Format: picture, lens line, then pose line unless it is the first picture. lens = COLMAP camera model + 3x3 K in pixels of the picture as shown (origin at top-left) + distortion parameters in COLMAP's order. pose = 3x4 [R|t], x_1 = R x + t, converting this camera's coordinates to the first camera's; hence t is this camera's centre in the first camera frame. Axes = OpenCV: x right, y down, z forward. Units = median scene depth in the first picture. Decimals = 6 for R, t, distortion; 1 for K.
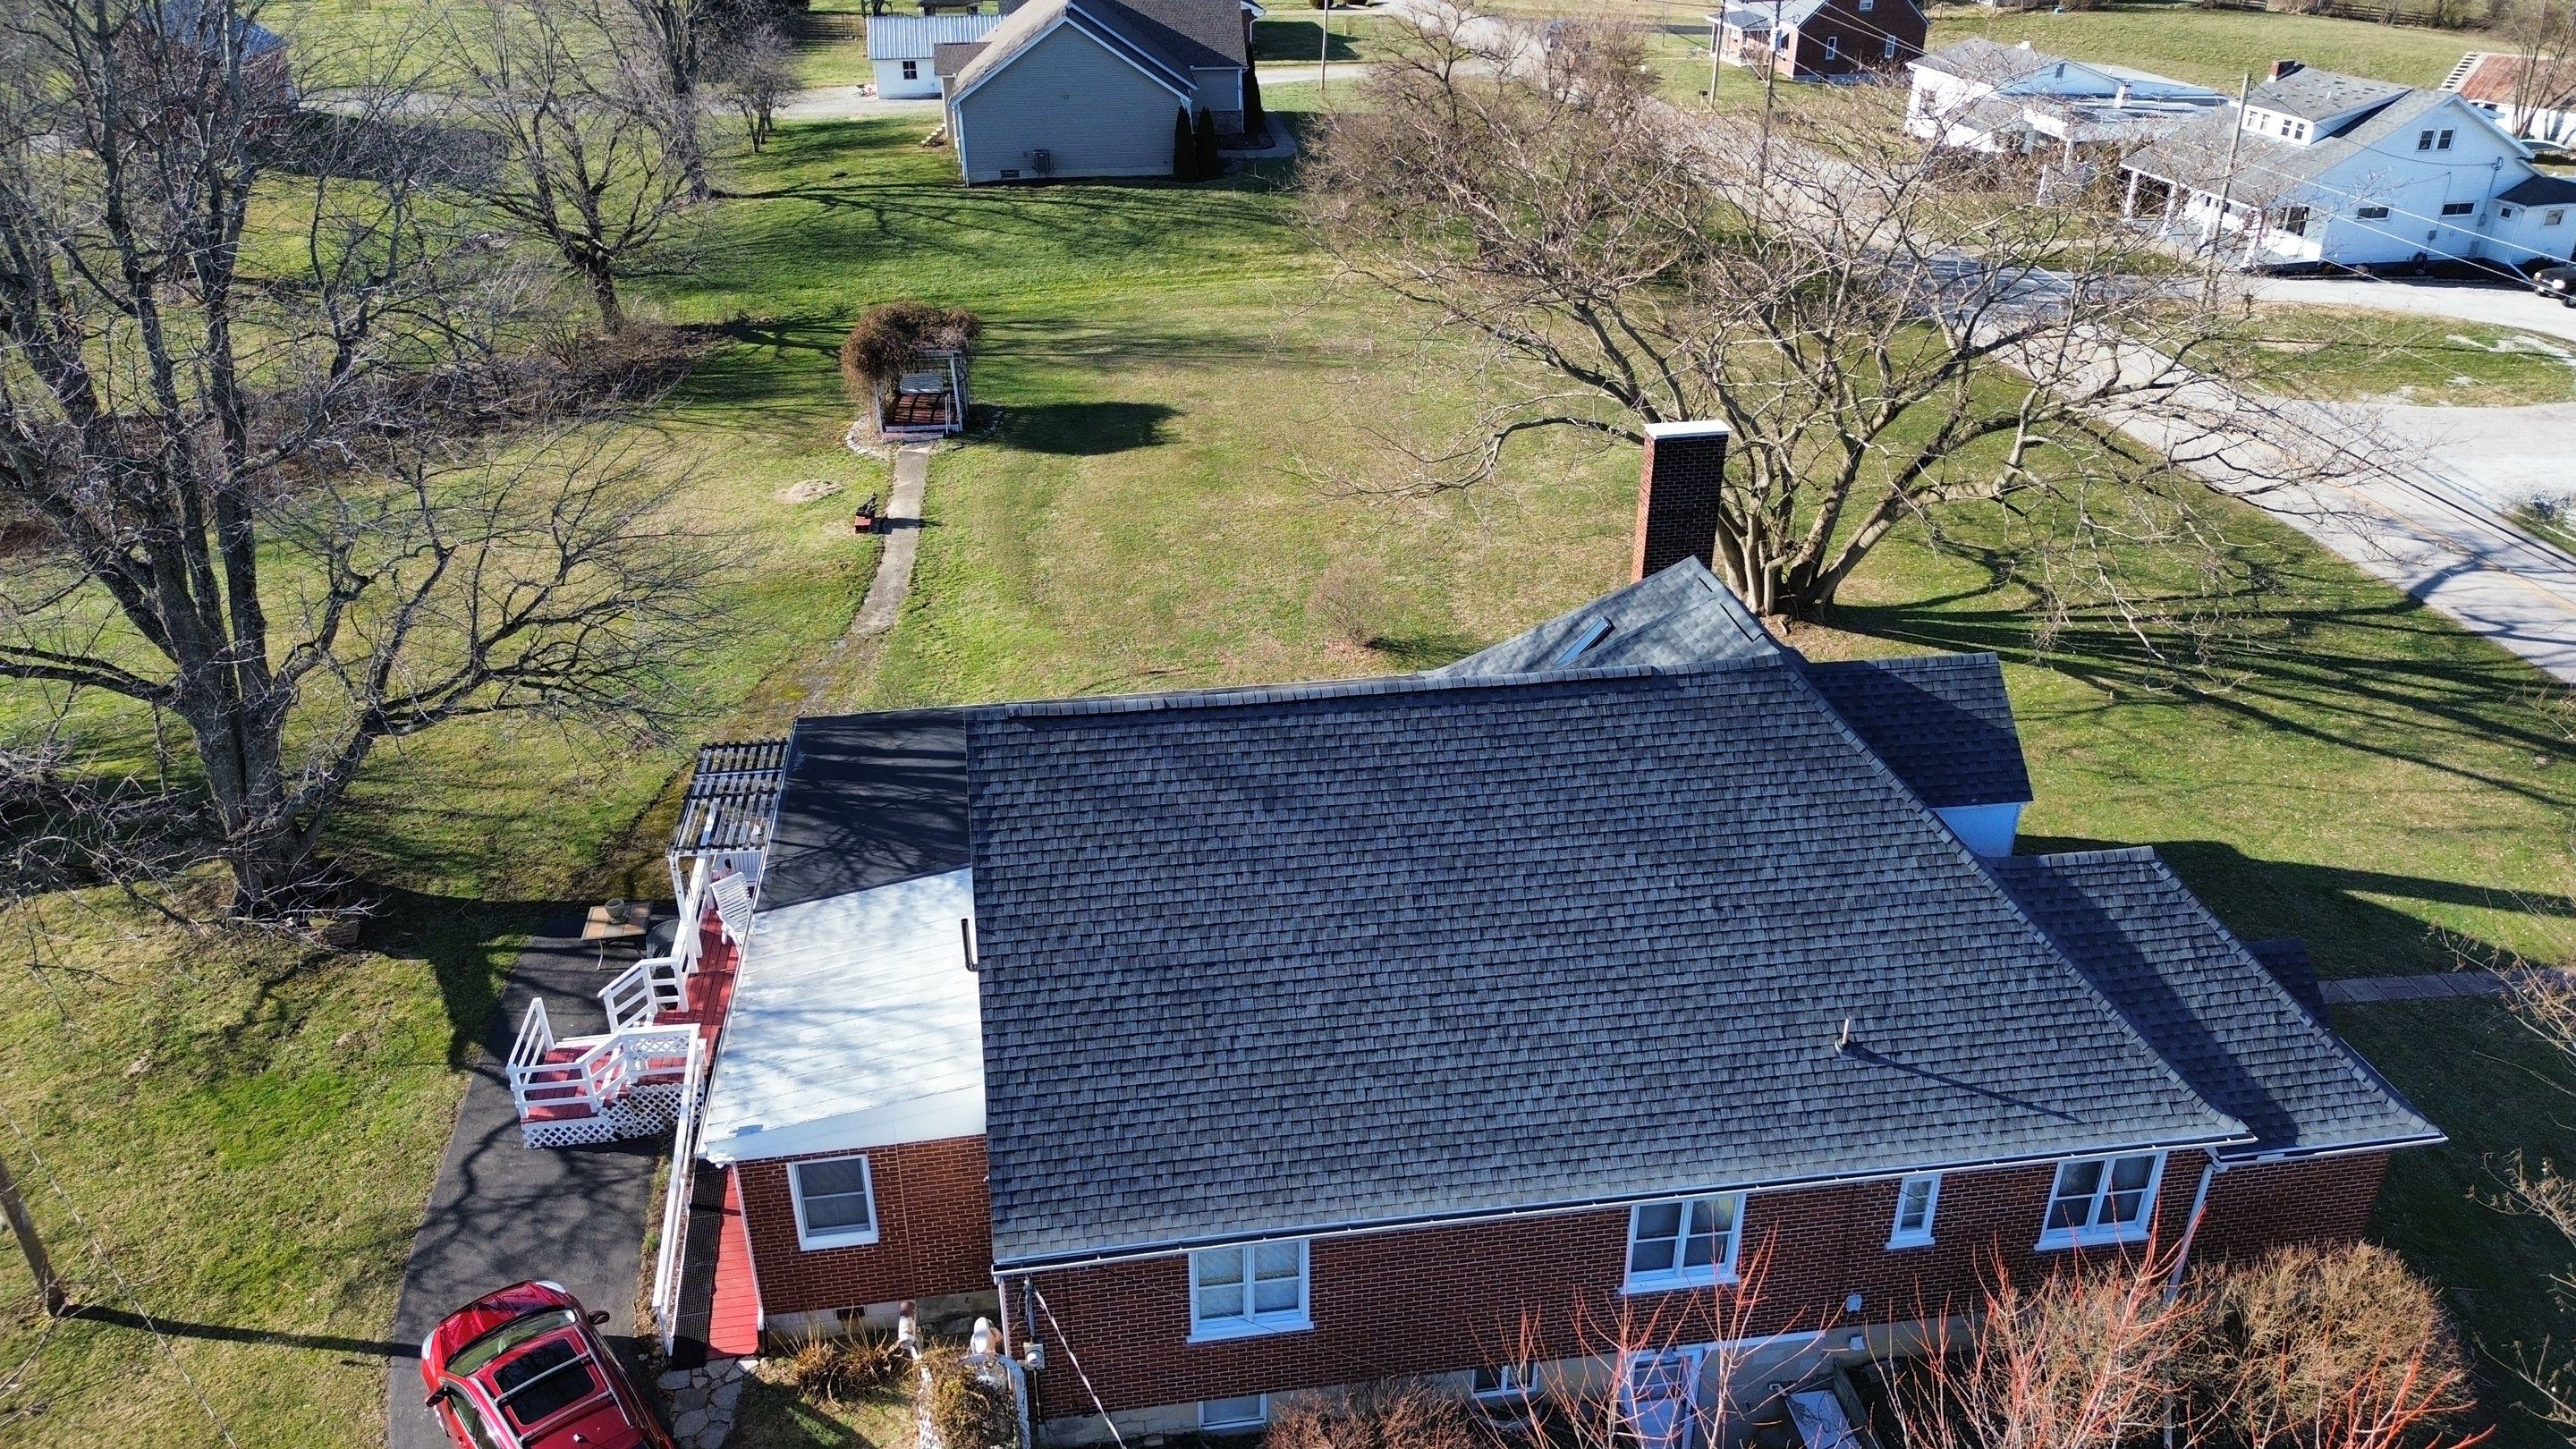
lens RADIAL K [[1866.9, 0, 1288.0], [0, 1866.9, 724.5], [0, 0, 1]] dist [0.086298, -0.099405]
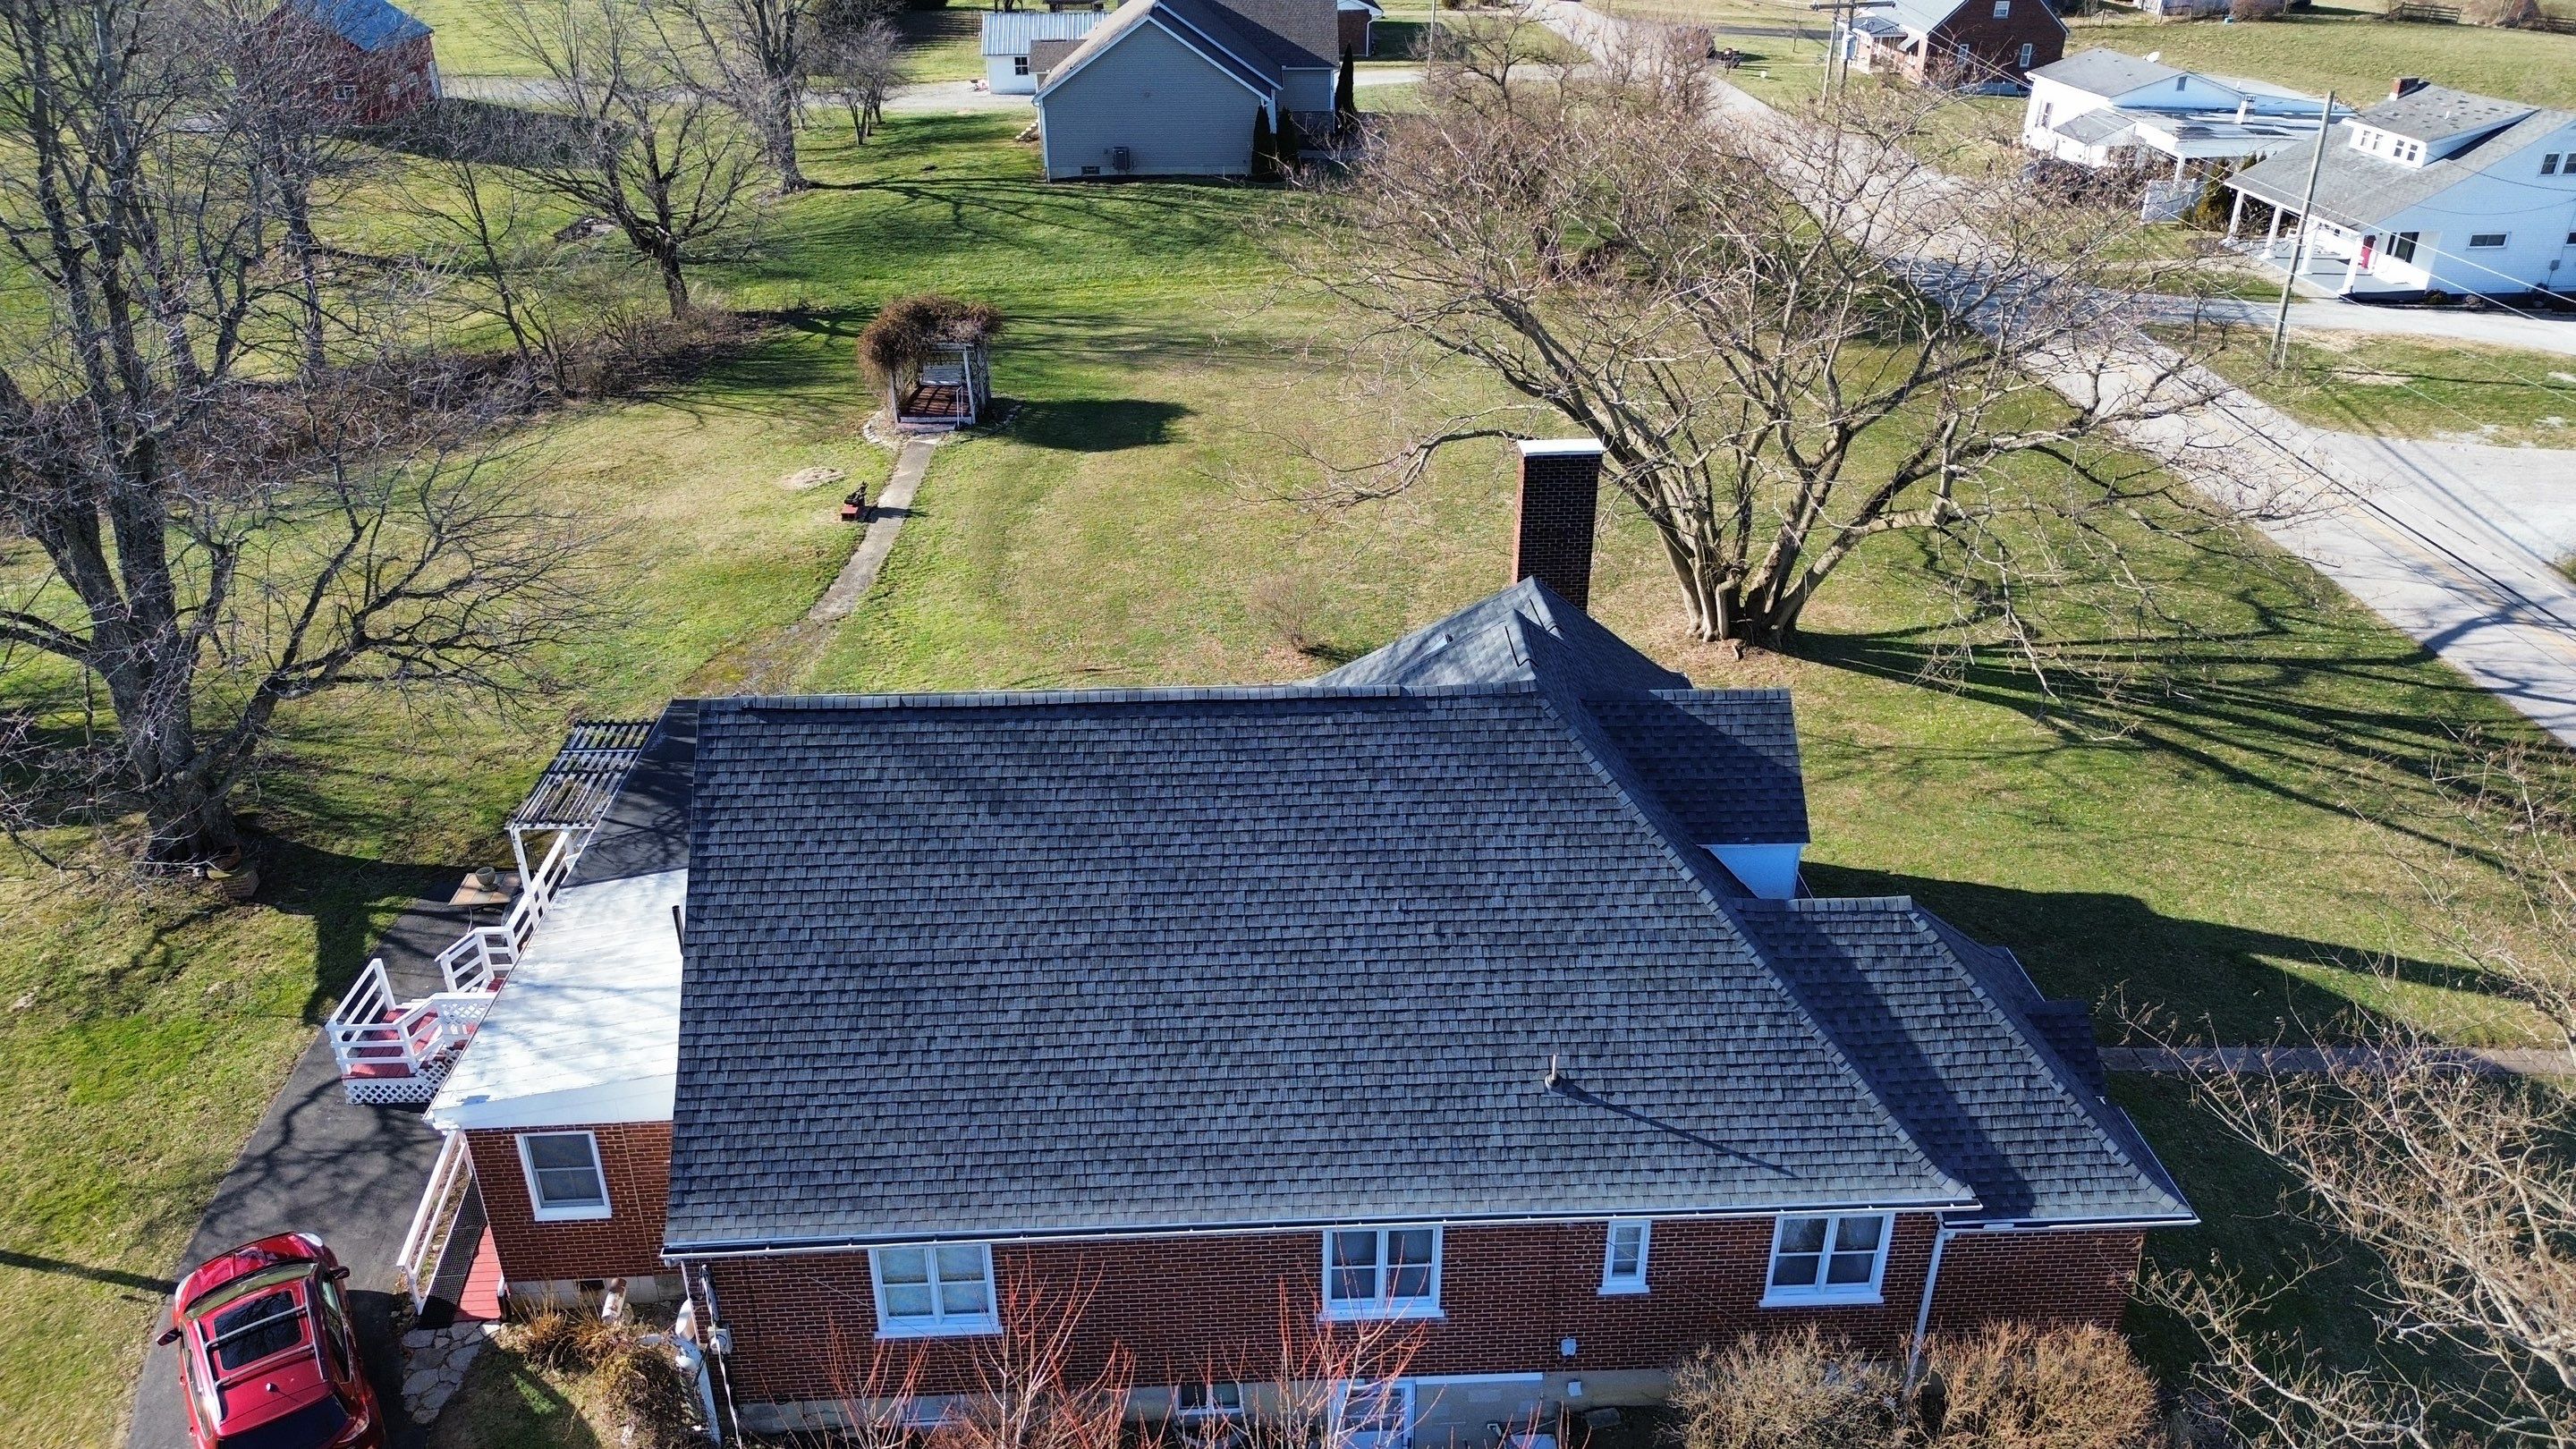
lens RADIAL K [[1864.3, 0, 1288.0], [0, 1864.3, 724.5], [0, 0, 1]] dist [0.096692, -0.110570]
pose [[0.995023, 0.046344, -0.088213, 0.189957], [-0.046279, 0.998925, 0.002781, -0.009576], [0.088247, 0.001315, 0.996098, 0.012403]]
